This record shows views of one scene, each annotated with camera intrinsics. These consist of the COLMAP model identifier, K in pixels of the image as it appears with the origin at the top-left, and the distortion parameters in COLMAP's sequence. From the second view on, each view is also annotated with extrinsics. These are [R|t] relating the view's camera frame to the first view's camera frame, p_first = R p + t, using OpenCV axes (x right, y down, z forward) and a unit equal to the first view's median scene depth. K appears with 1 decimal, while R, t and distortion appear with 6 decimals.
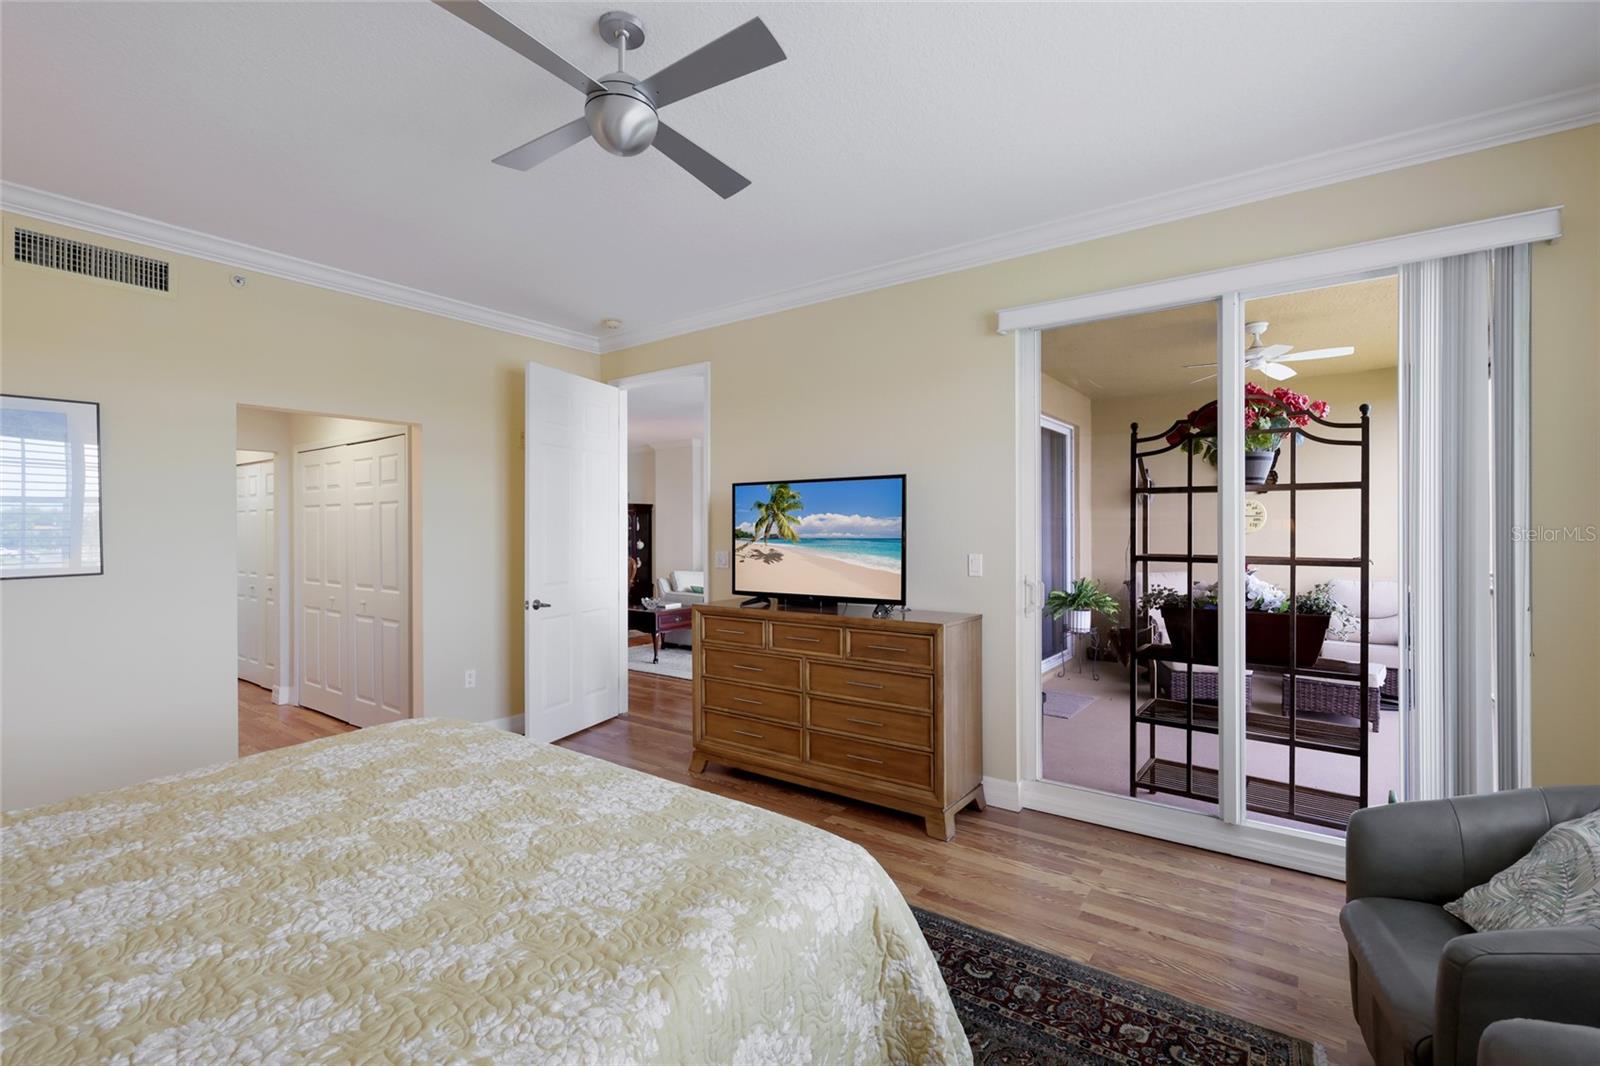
lens RADIAL K [[695.5, 0, 796.6], [0, 695.5, 530.8], [0, 0, 1]] dist [0.000625, 0.002428]
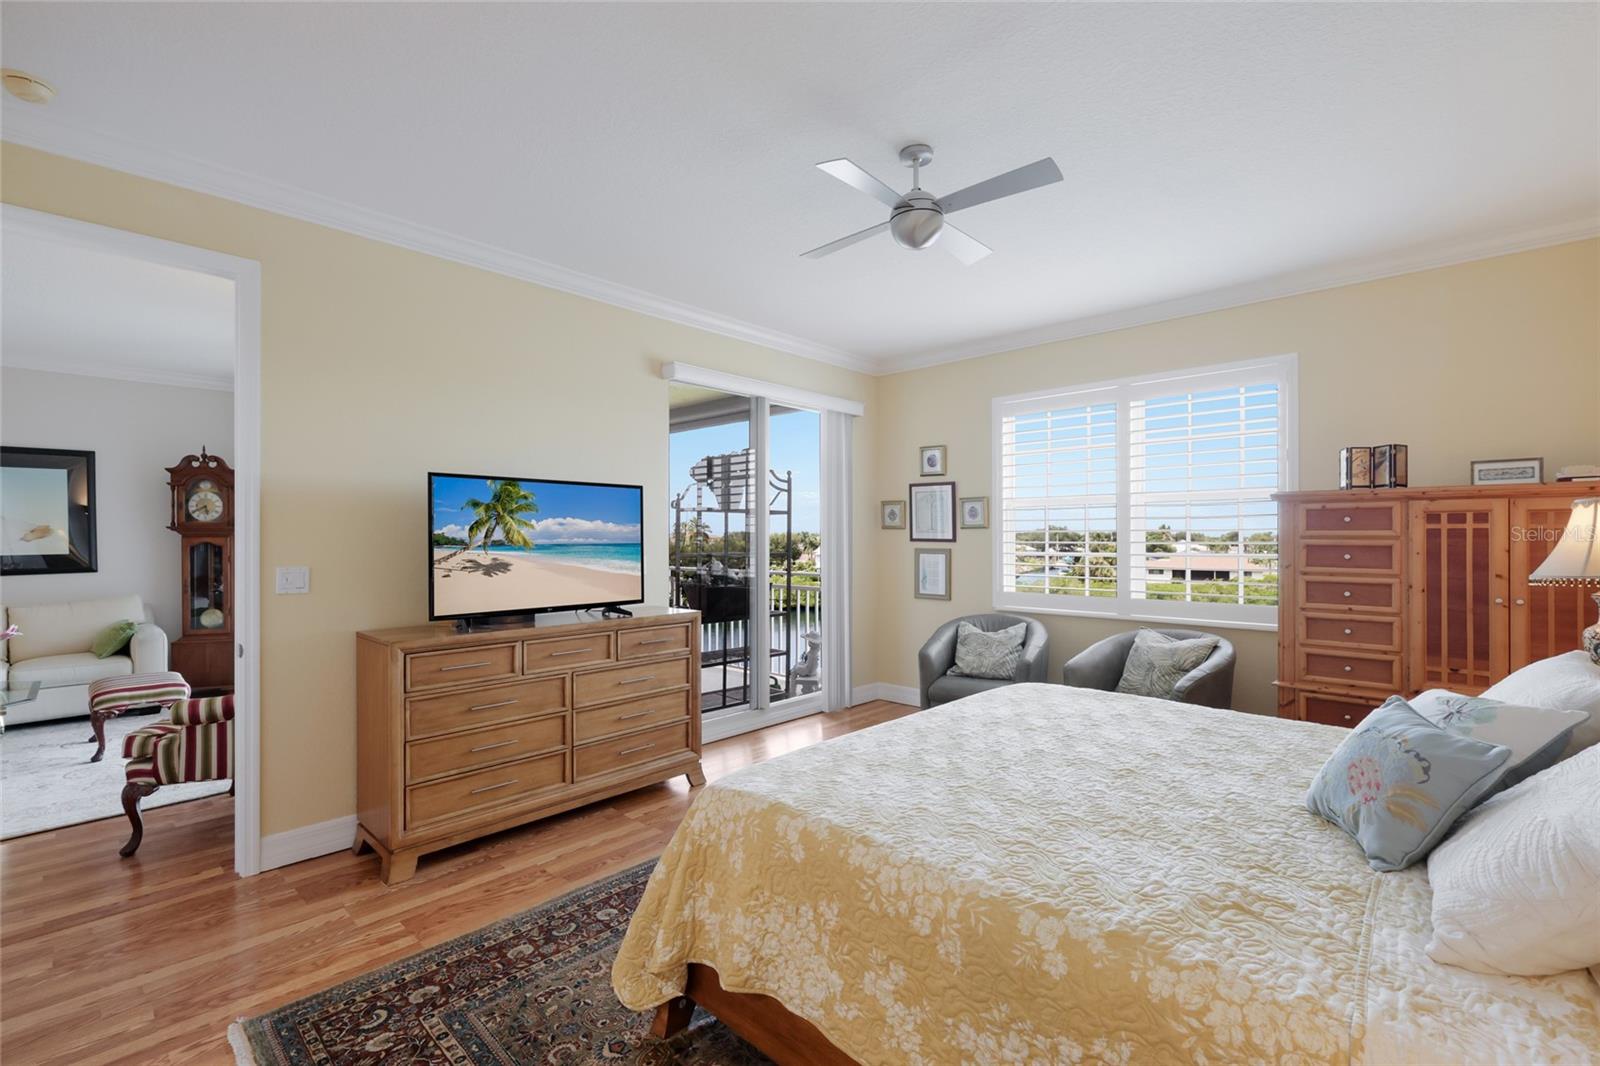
lens RADIAL K [[695.5, 0, 797.9], [0, 695.5, 538.3], [0, 0, 1]] dist [0.000625, 0.002428]
pose [[0.142568, -0.001893, 0.989783, -0.813801], [-0.001464, 0.999997, 0.002123, 0.000365], [-0.989784, -0.001752, 0.142564, 0.530192]]
